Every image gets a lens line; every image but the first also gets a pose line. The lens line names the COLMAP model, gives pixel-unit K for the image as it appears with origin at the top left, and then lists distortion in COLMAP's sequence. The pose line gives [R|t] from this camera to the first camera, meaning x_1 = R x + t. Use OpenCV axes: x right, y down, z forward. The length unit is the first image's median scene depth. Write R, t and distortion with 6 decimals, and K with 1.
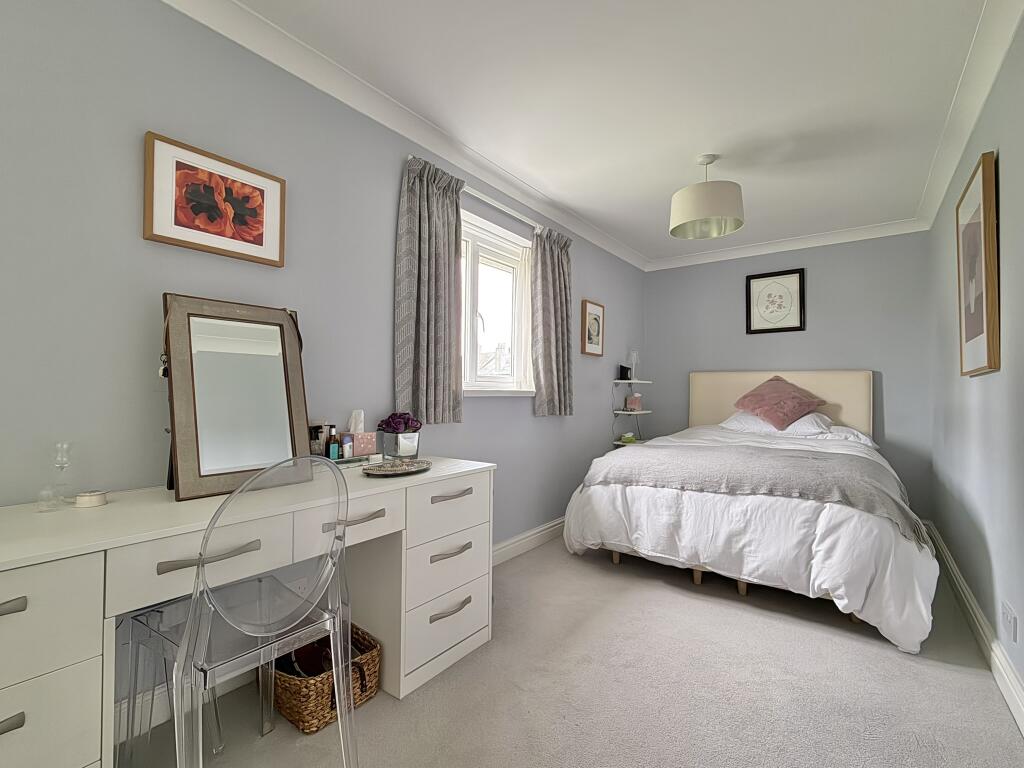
lens RADIAL K [[474.3, 0, 518.8], [0, 474.3, 381.7], [0, 0, 1]] dist [0.000953, -0.001769]
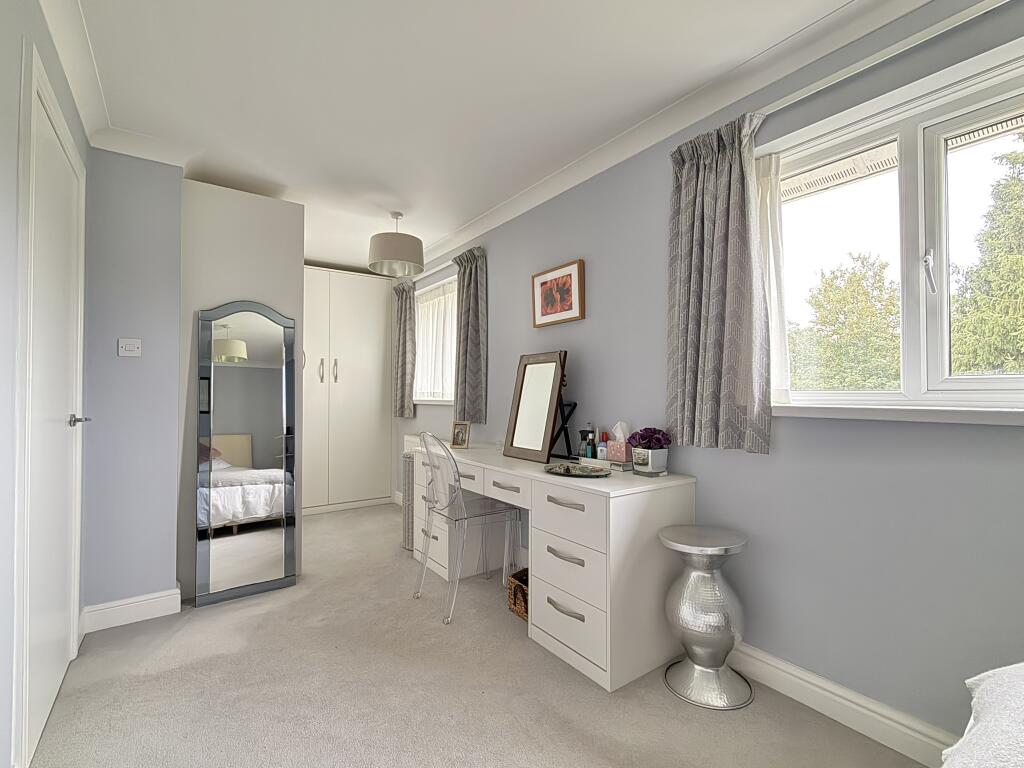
lens RADIAL K [[474.3, 0, 519.0], [0, 474.3, 391.8], [0, 0, 1]] dist [0.000953, -0.001769]
pose [[-0.310083, -0.034528, -0.950082, 1.007001], [0.000967, 0.999328, -0.036633, 0.037151], [0.950709, -0.012278, -0.309841, 1.371451]]
